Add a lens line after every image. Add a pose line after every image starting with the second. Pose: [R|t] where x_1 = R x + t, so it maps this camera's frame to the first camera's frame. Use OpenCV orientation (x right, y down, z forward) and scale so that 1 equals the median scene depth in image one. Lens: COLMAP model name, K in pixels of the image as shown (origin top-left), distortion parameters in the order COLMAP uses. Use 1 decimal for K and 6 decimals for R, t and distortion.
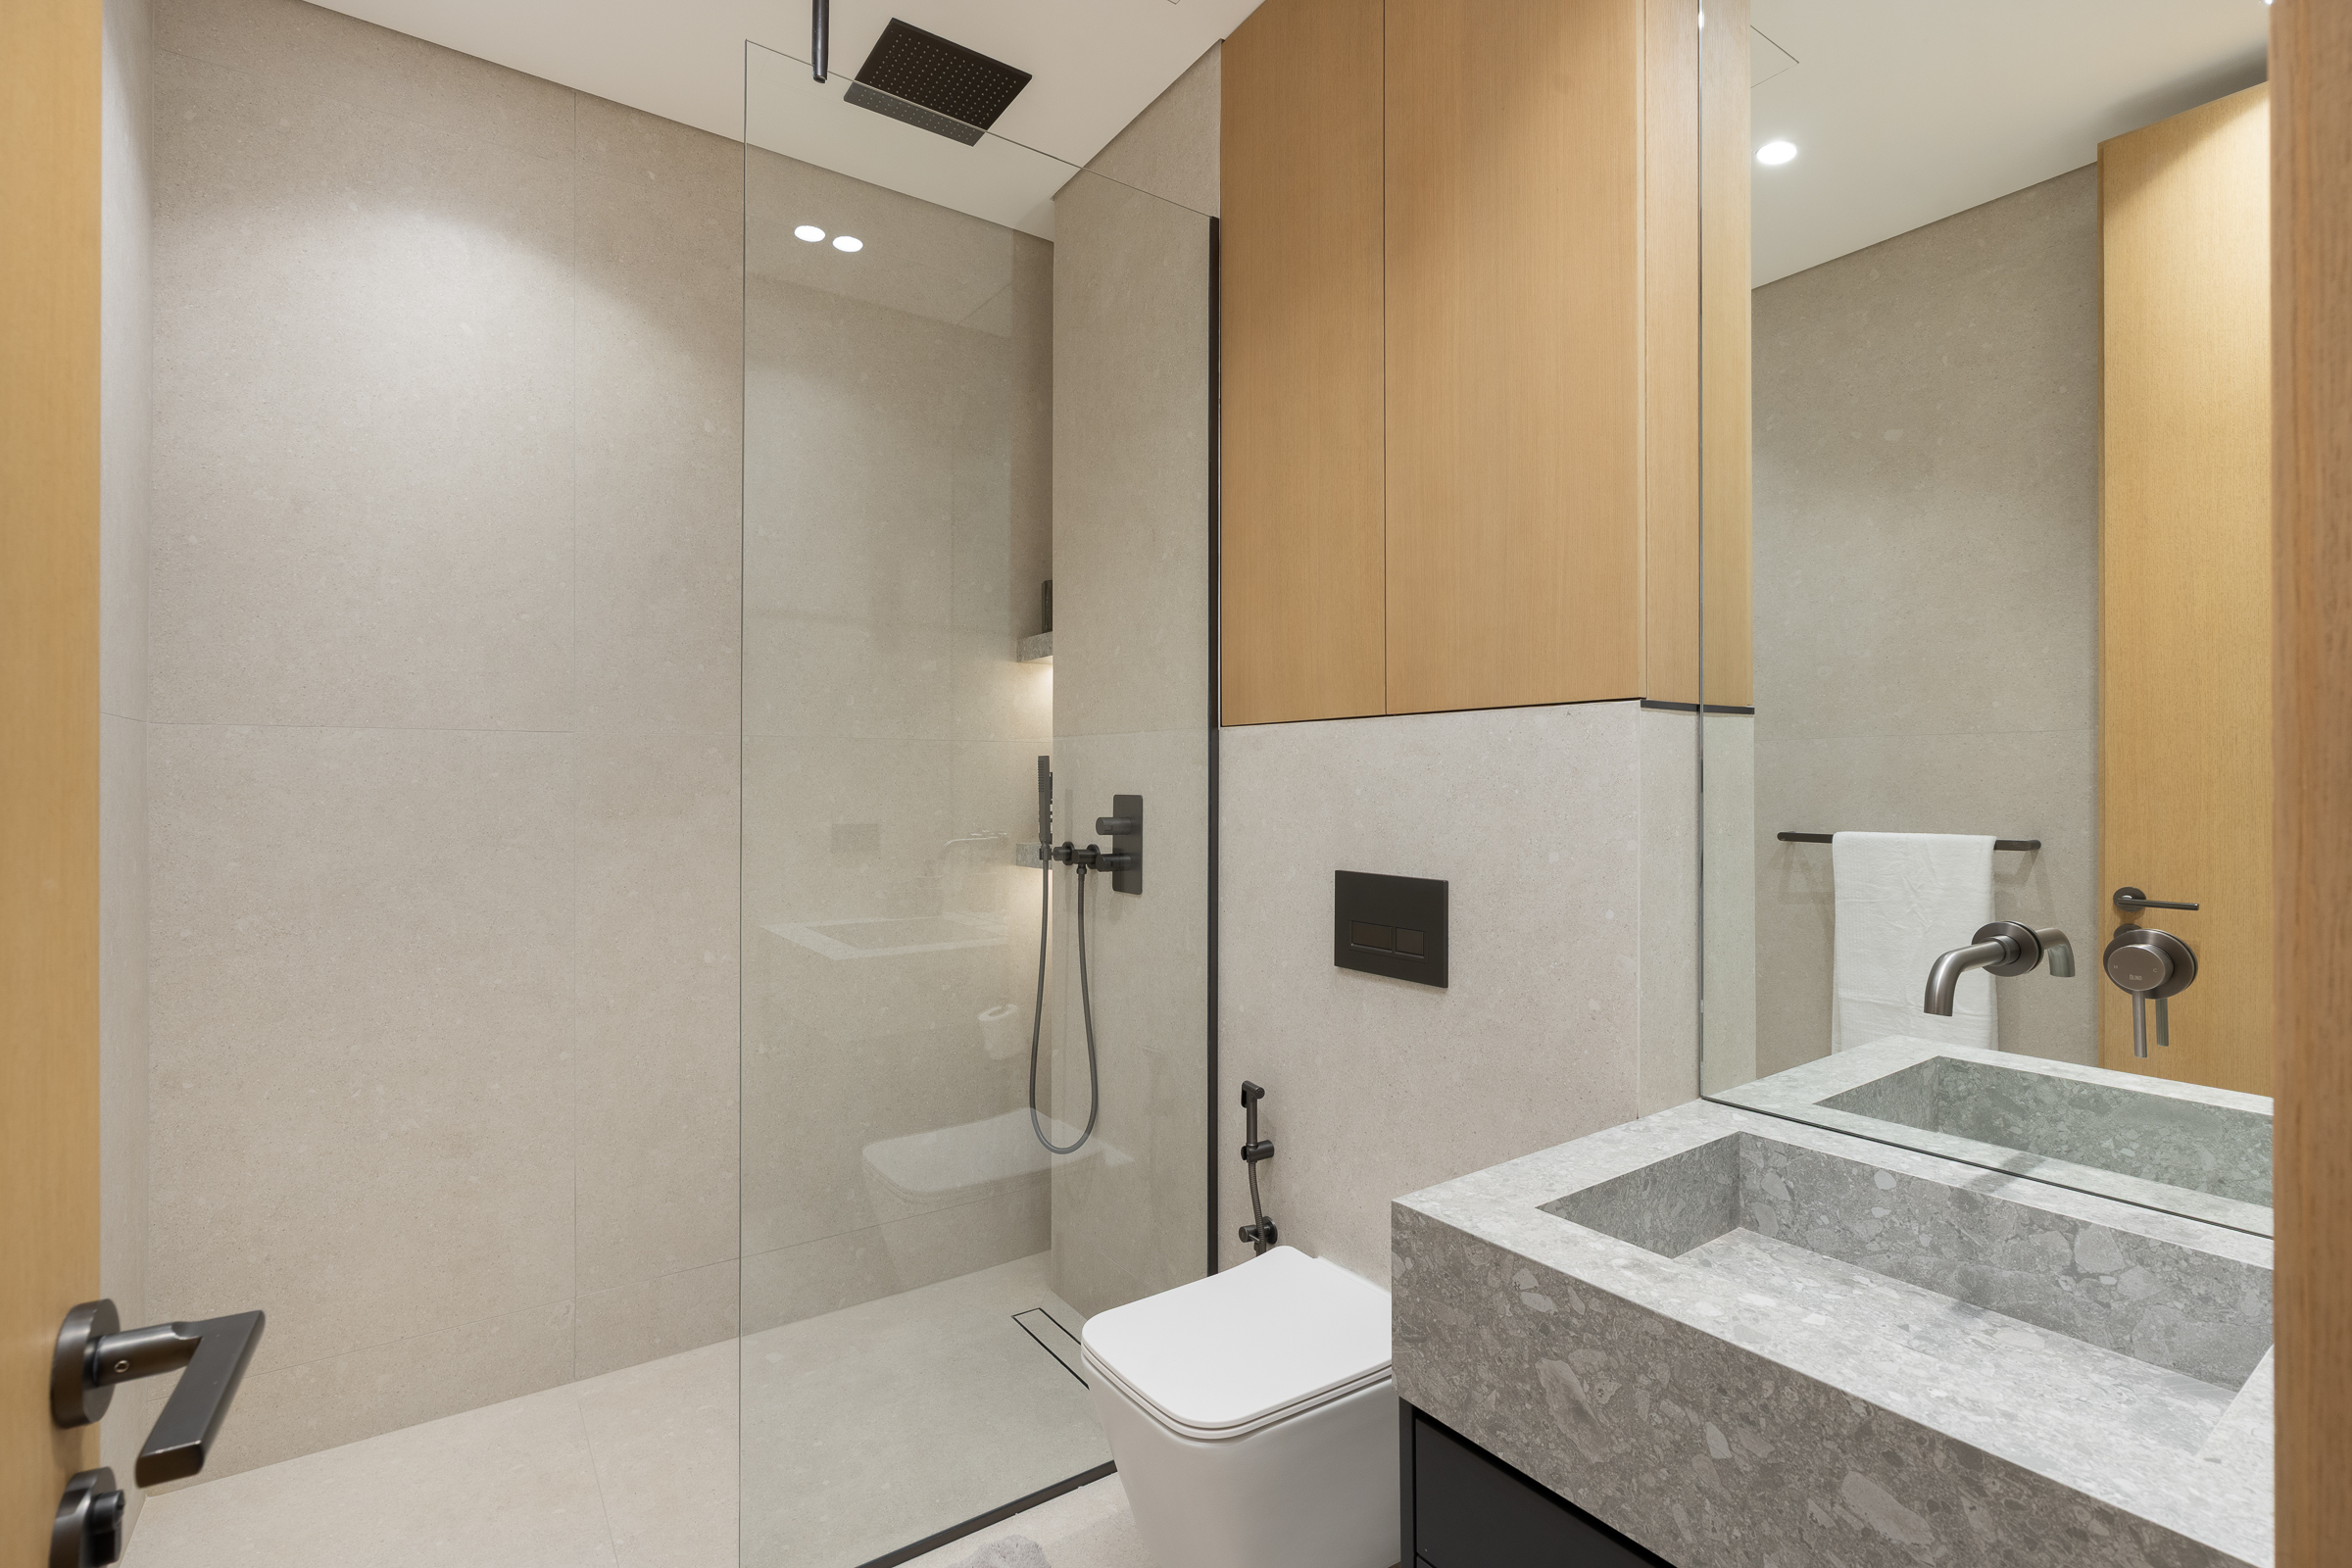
lens RADIAL K [[1070.1, 0, 1168.3], [0, 1070.1, 783.6], [0, 0, 1]] dist [-0.001143, 0.000088]
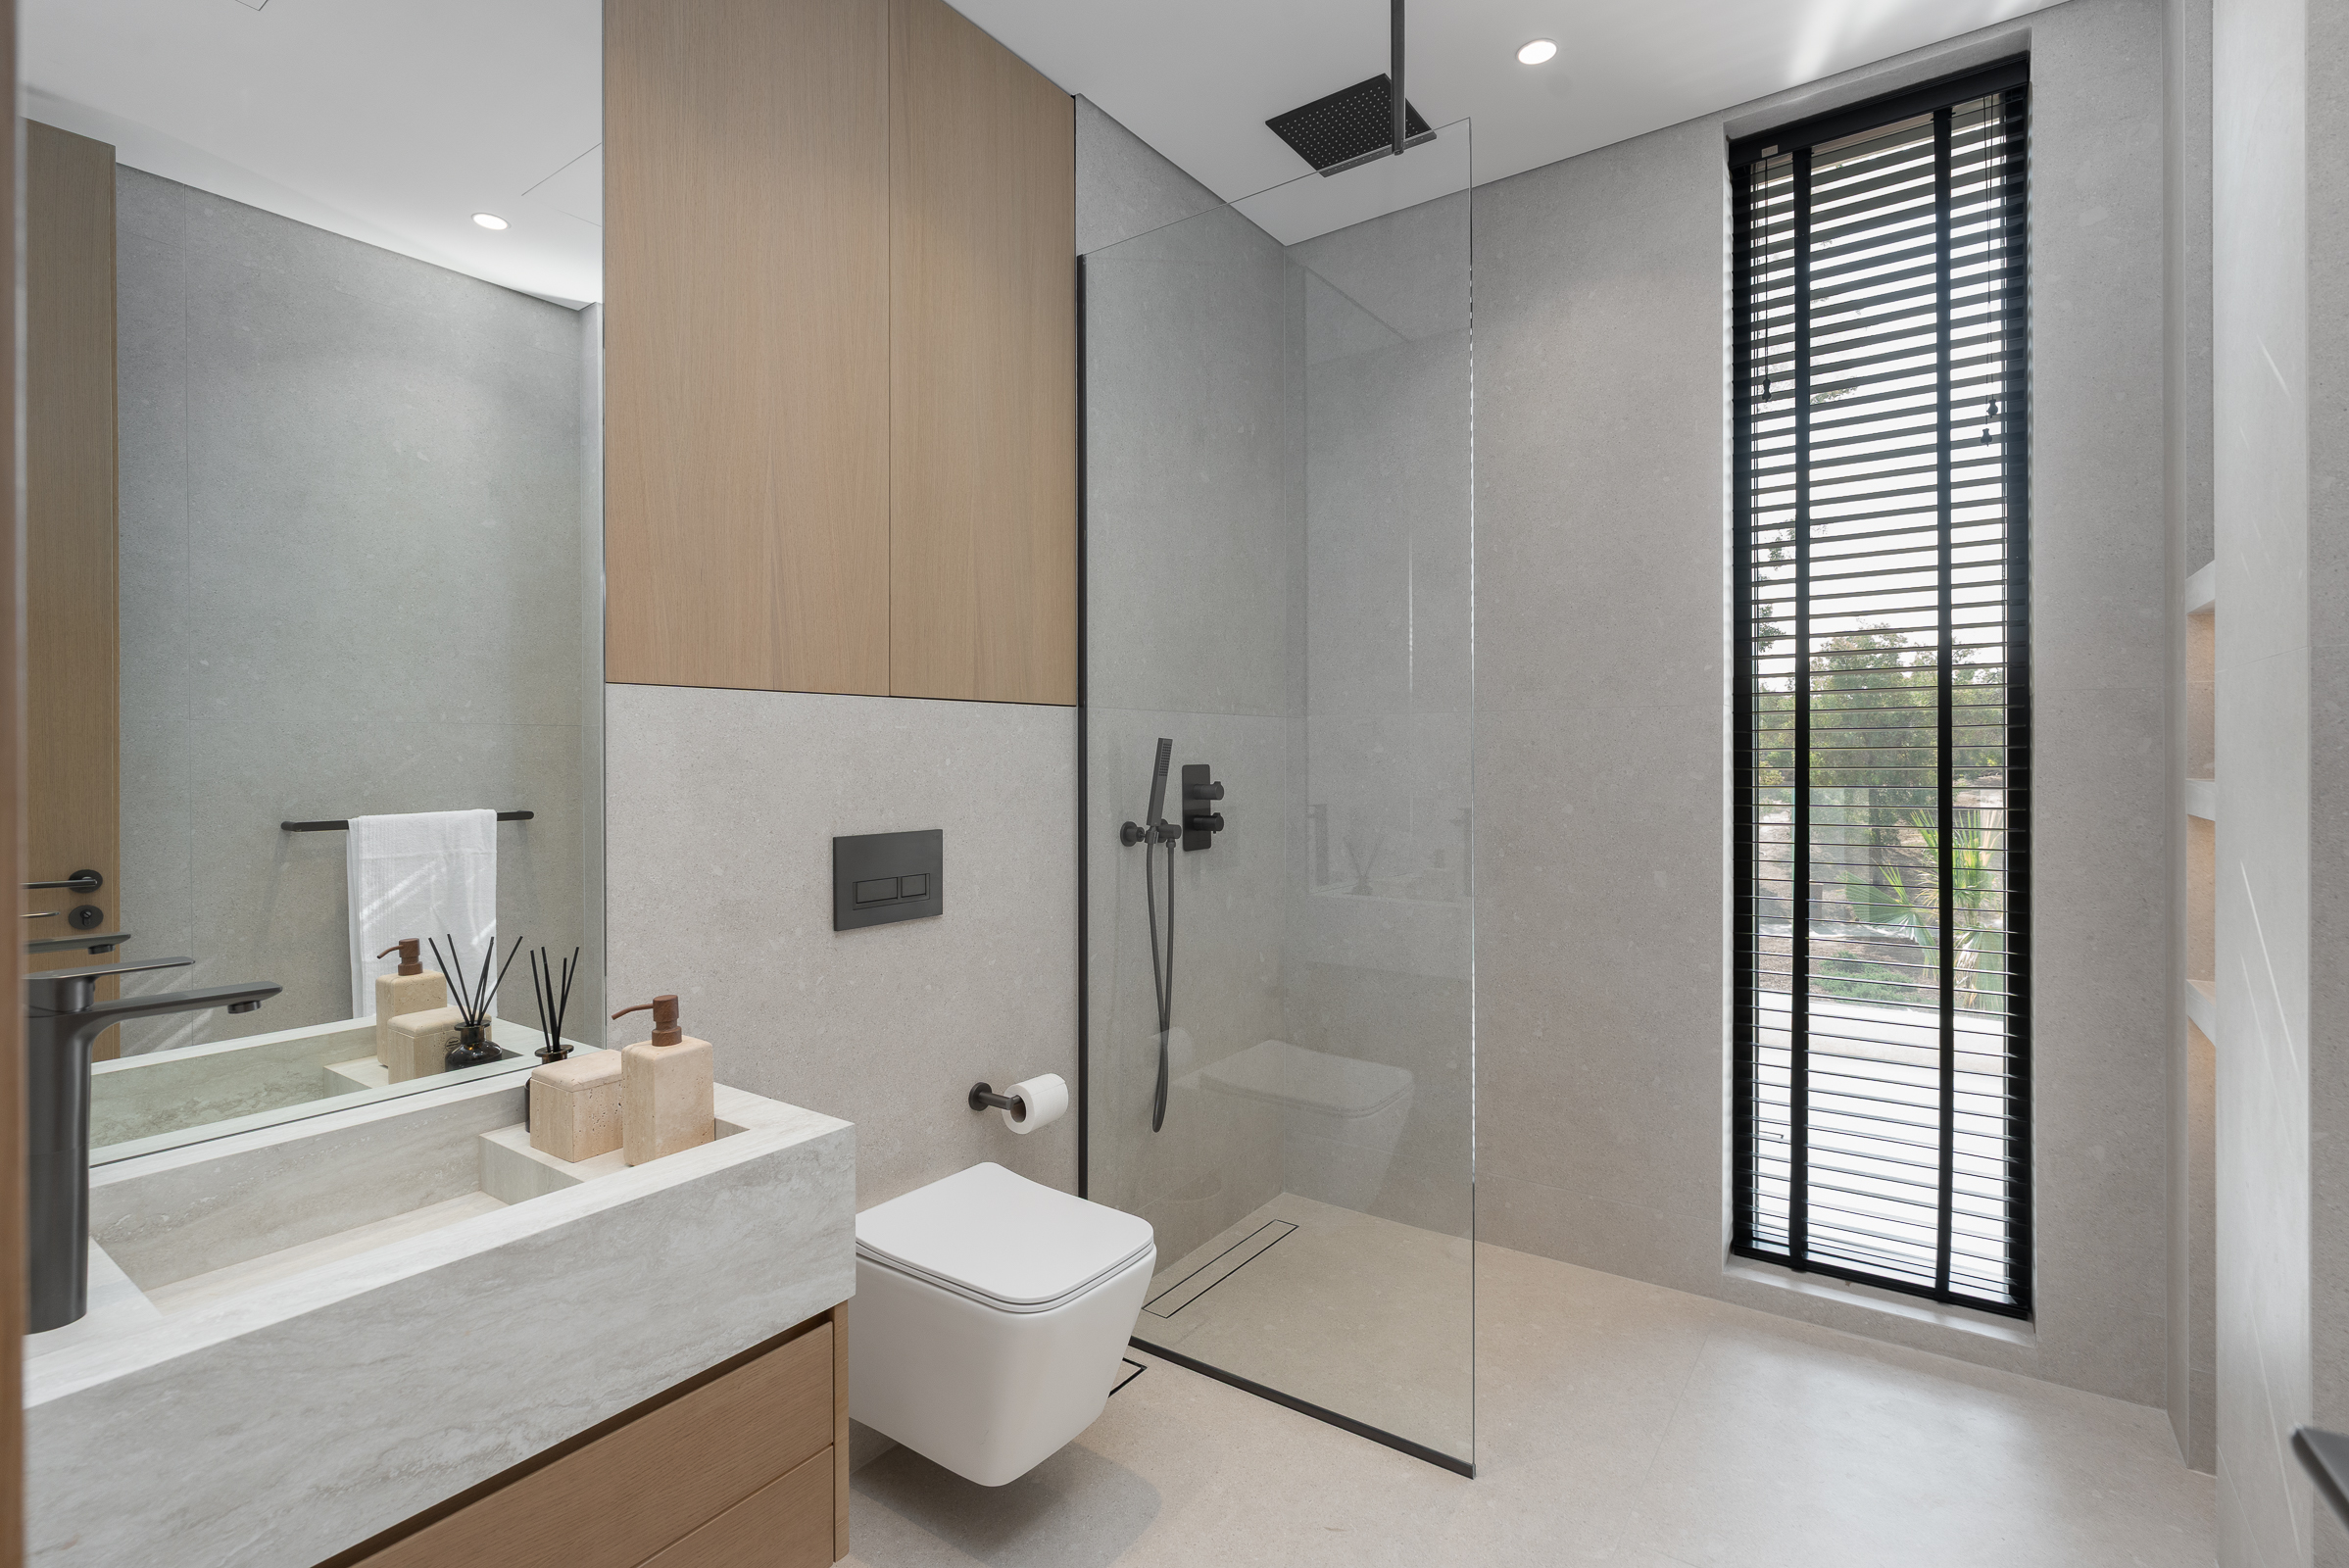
lens RADIAL K [[1068.7, 0, 1166.8], [0, 1068.7, 783.6], [0, 0, 1]] dist [-0.001143, 0.000088]
pose [[-0.331128, -0.014575, 0.943473, -0.818231], [0.021585, 0.999502, 0.023016, 0.013180], [-0.943339, 0.027986, -0.330648, 0.957256]]
